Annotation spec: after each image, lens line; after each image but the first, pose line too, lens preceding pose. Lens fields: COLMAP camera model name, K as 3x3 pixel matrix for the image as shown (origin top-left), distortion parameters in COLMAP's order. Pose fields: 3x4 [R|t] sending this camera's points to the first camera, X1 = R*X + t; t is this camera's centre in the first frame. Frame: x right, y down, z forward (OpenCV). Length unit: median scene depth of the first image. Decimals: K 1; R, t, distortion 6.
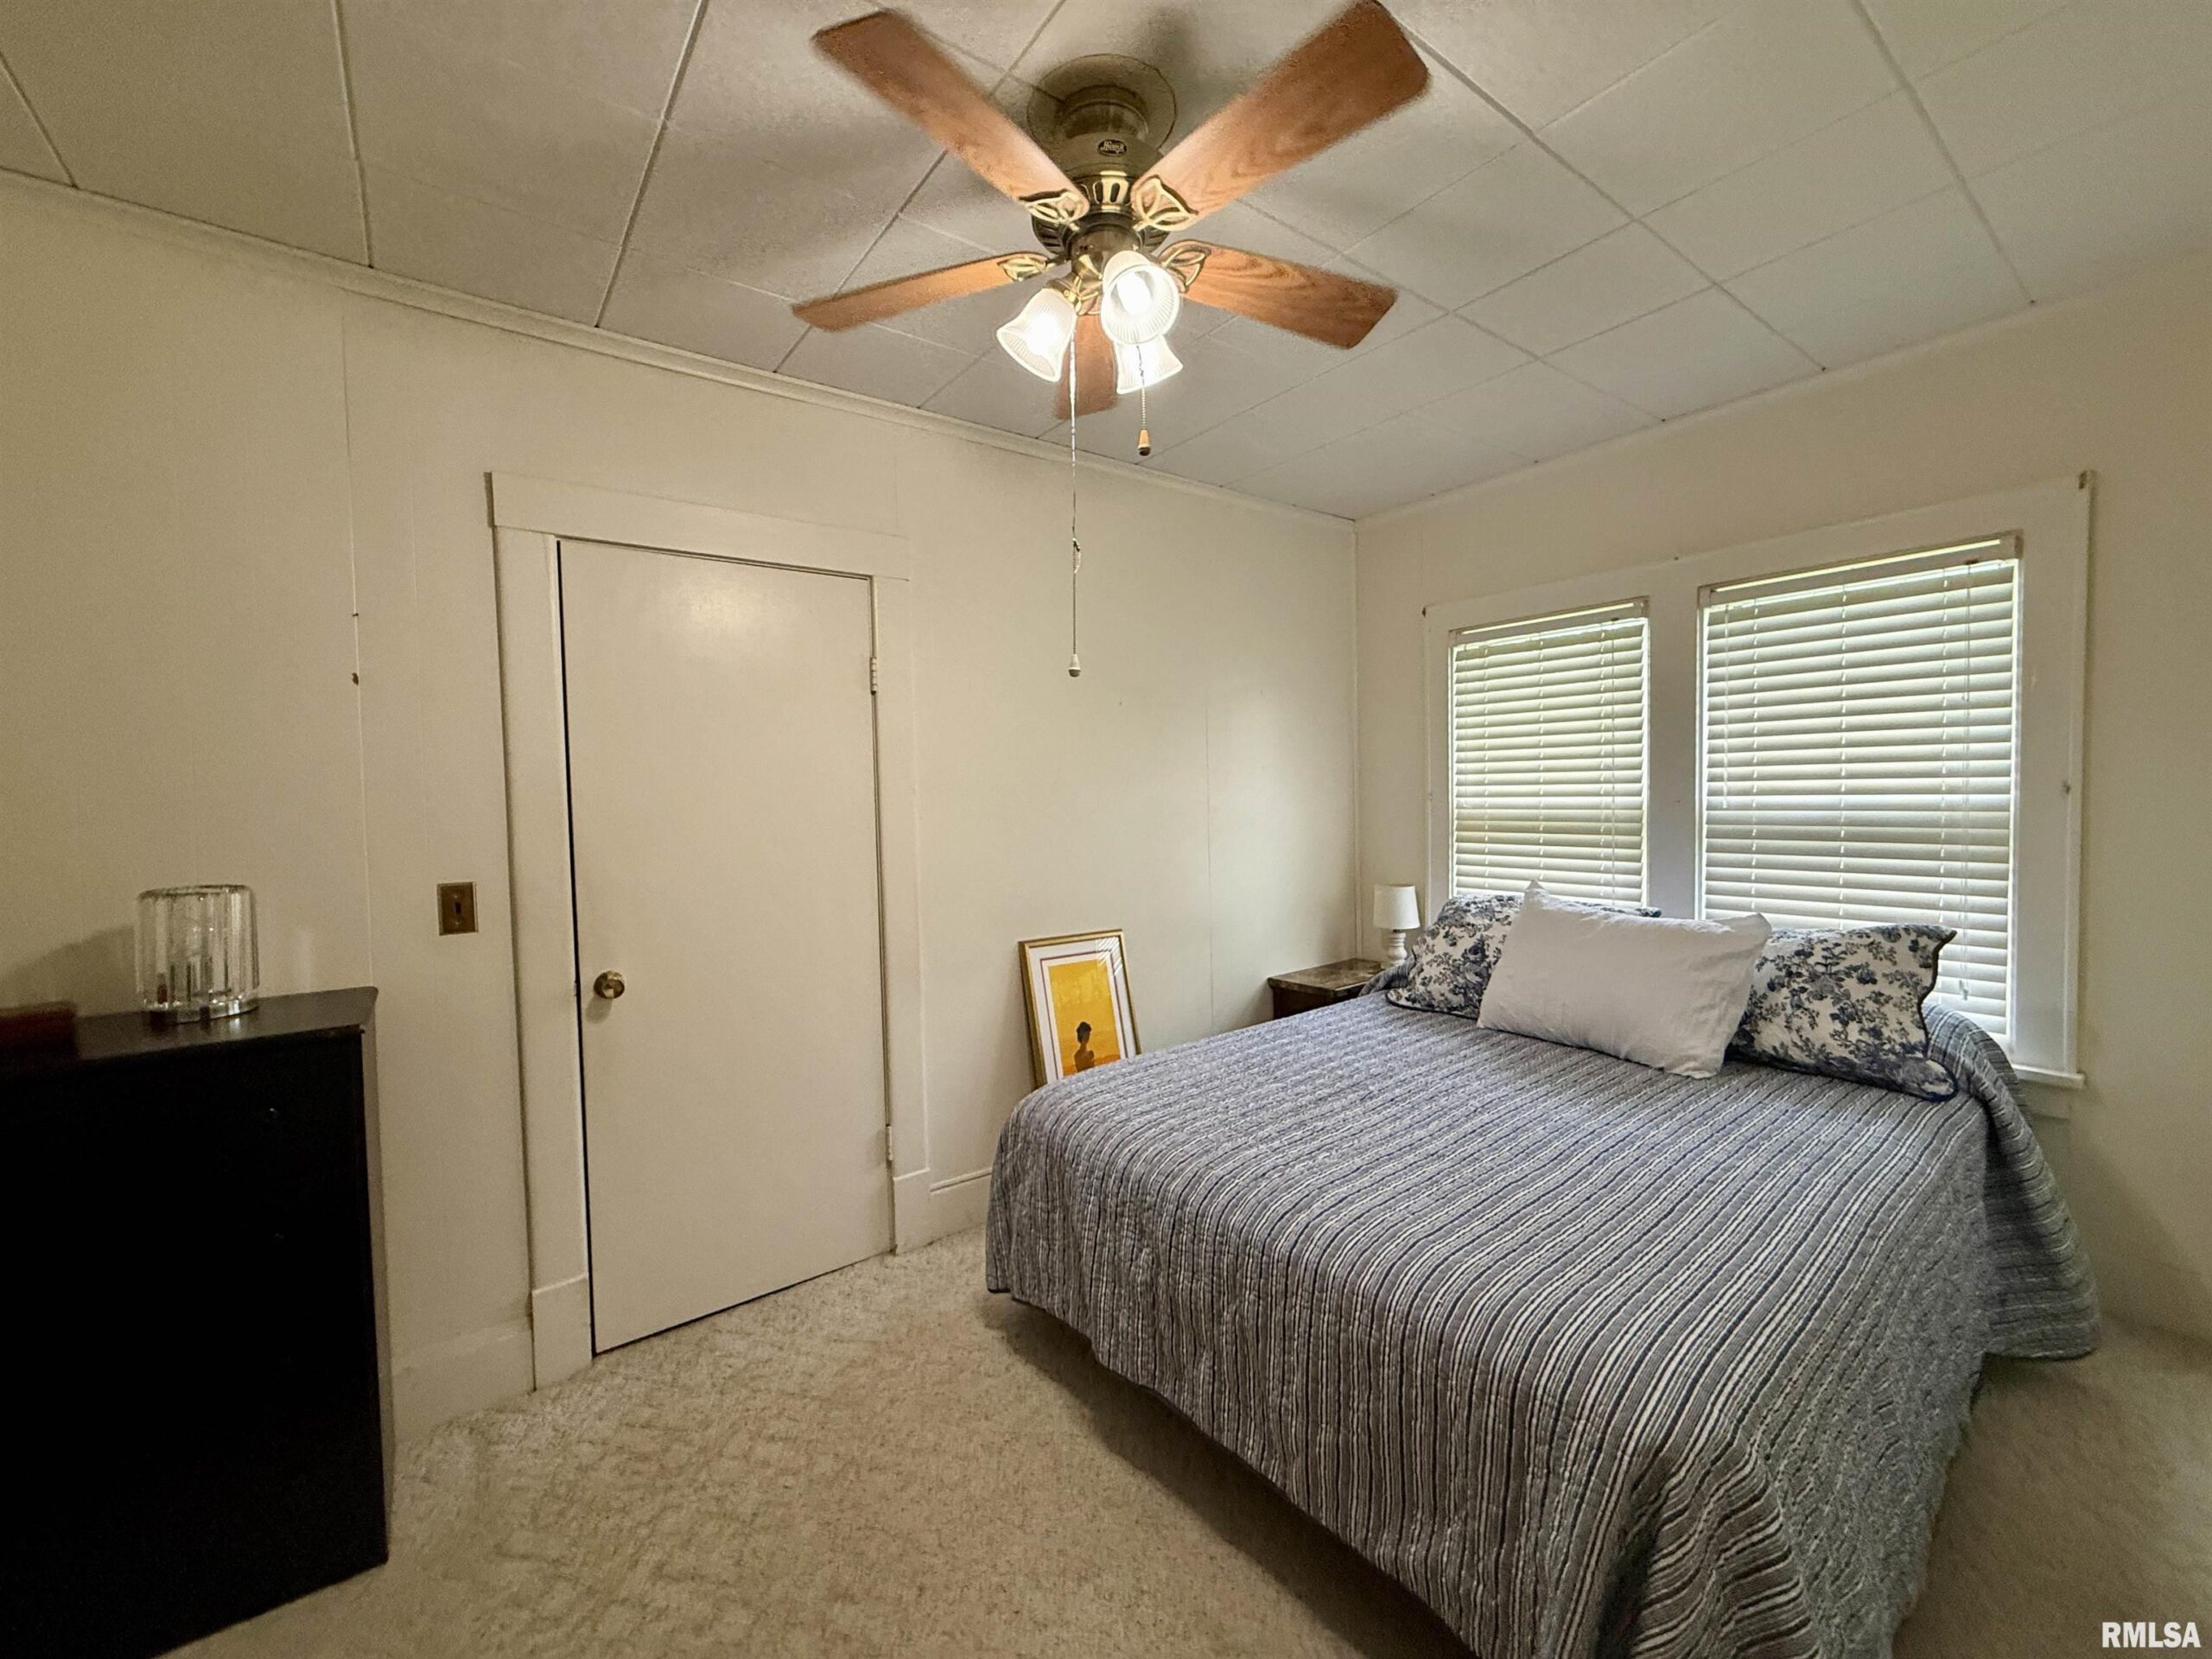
lens RADIAL K [[888.9, 0, 1106.2], [0, 888.9, 825.4], [0, 0, 1]] dist [-0.003089, 0.000635]
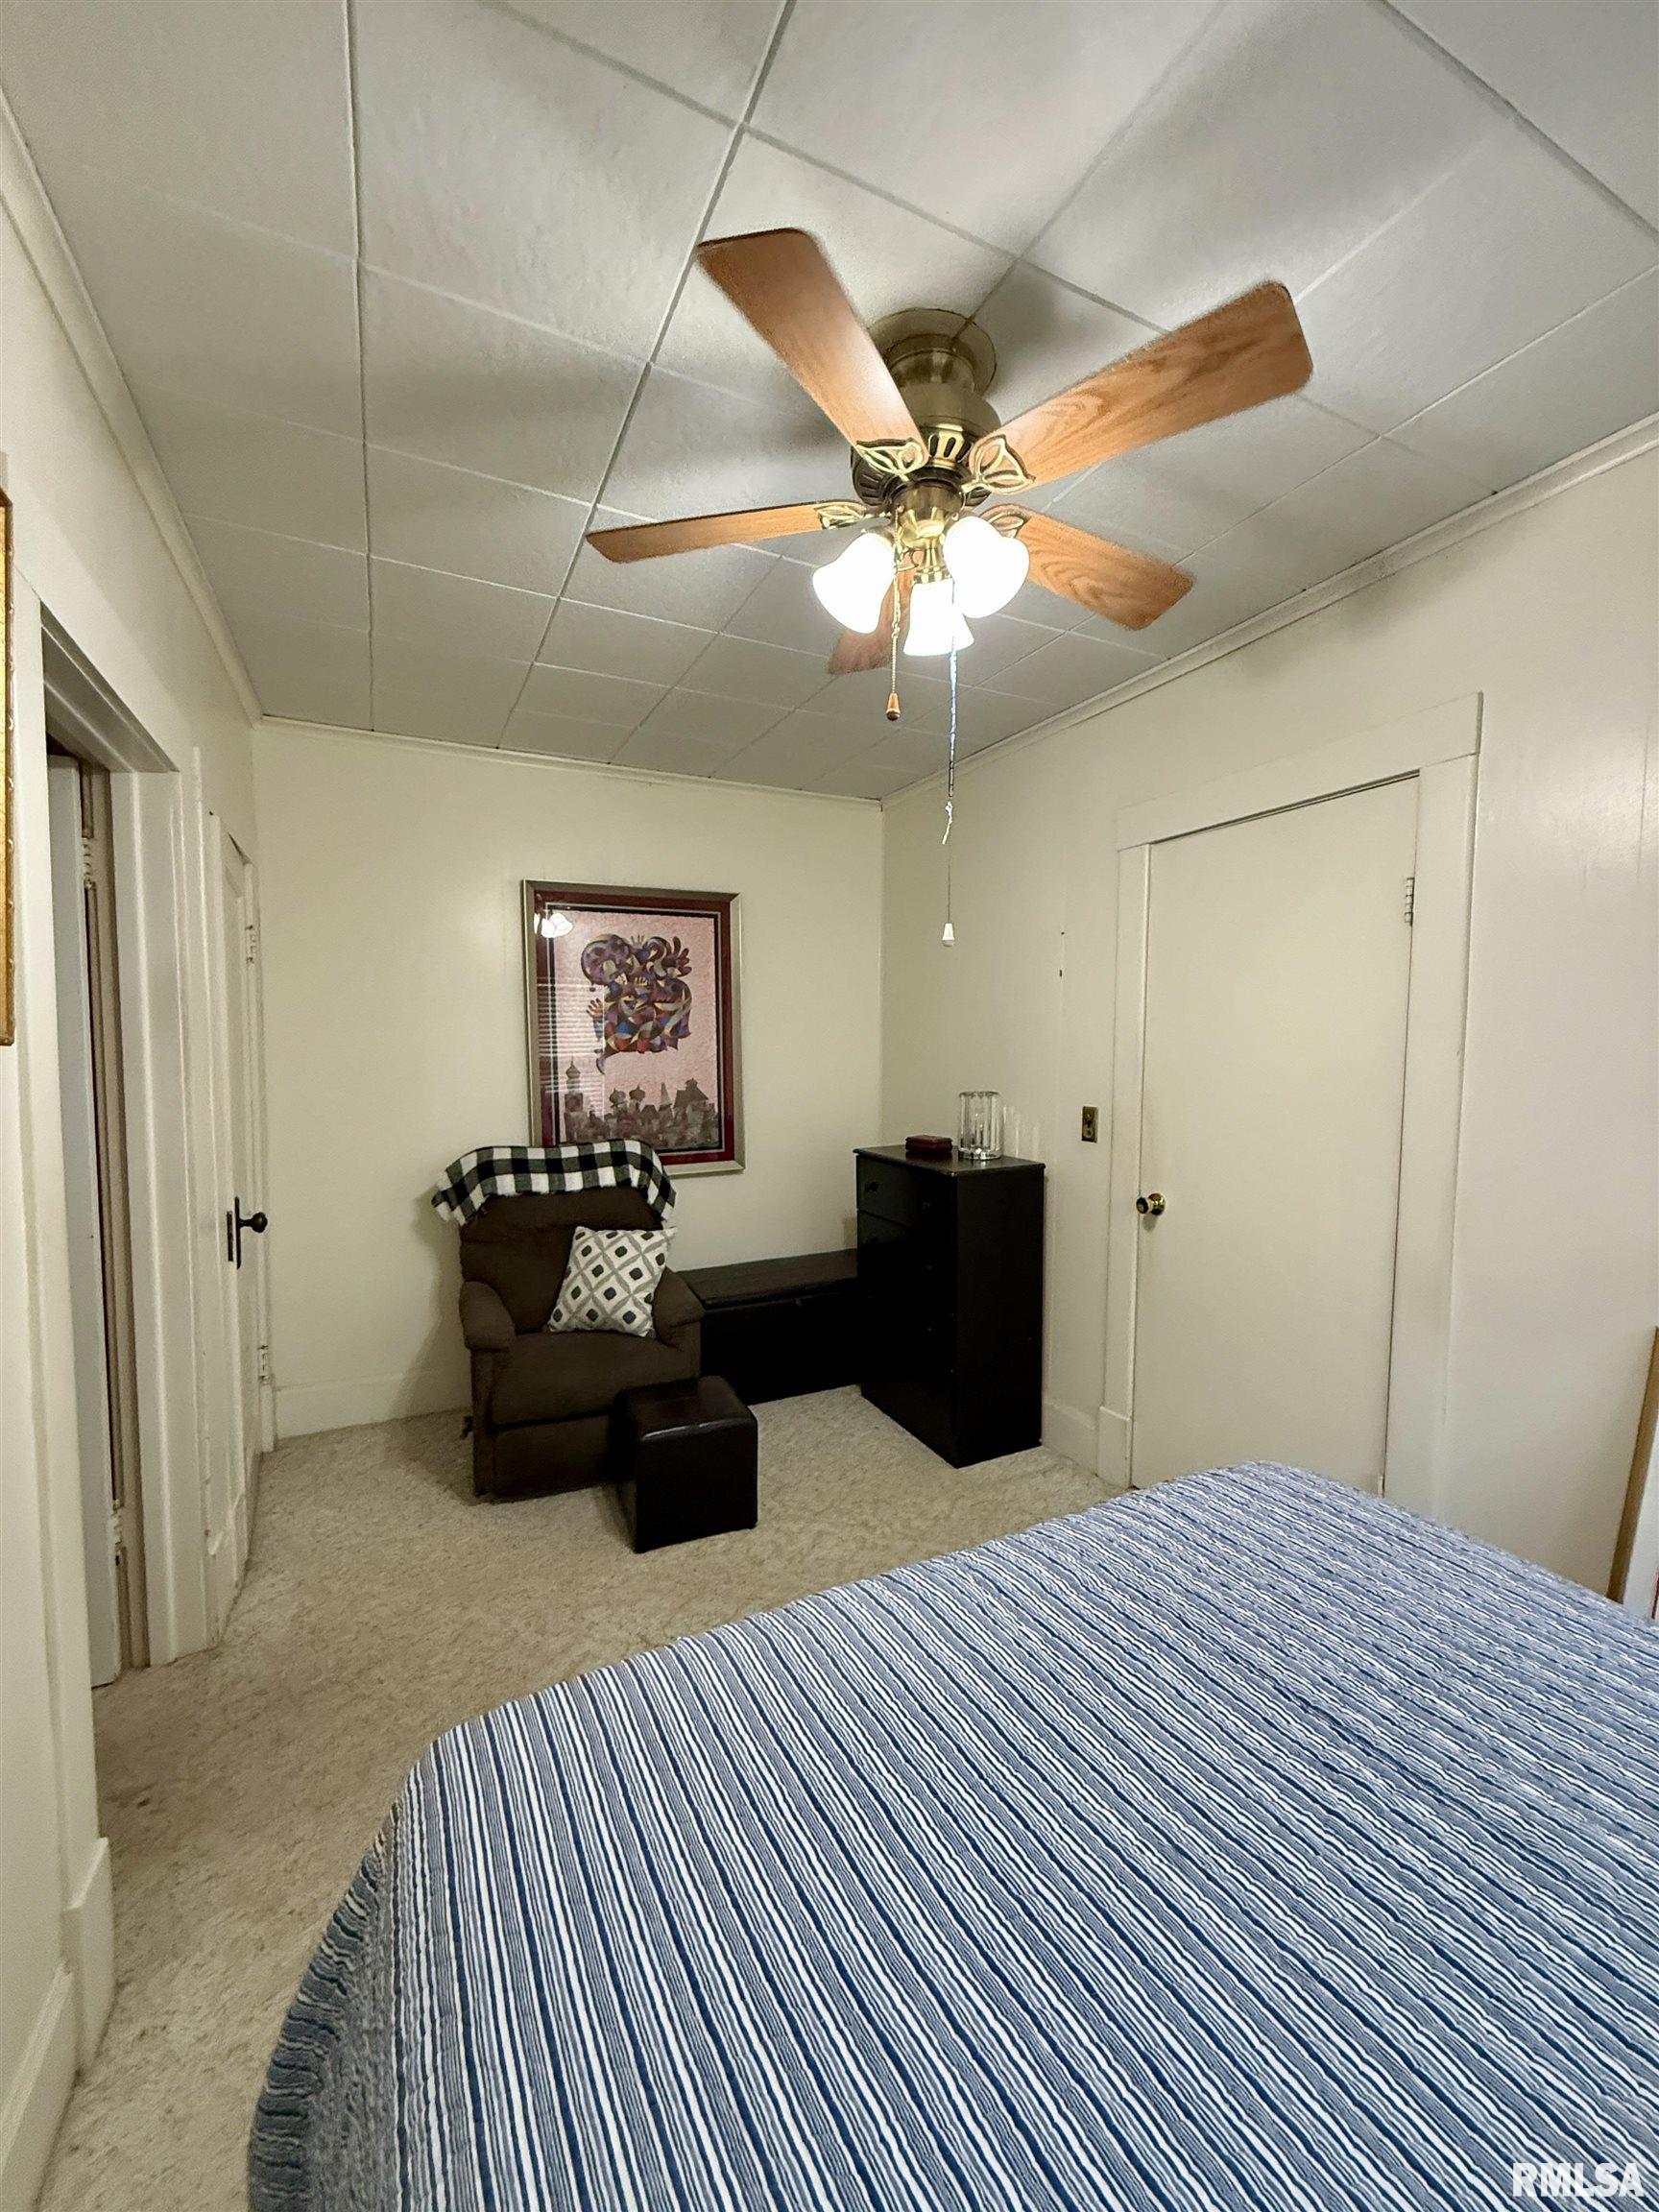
lens RADIAL K [[888.9, 0, 824.7], [0, 888.9, 1102.5], [0, 0, 1]] dist [-0.003089, 0.000635]
pose [[-0.196057, 0.084428, -0.976951, 0.785290], [-0.037611, 0.994906, 0.093528, -0.063202], [0.979871, 0.055081, -0.191882, 0.855273]]
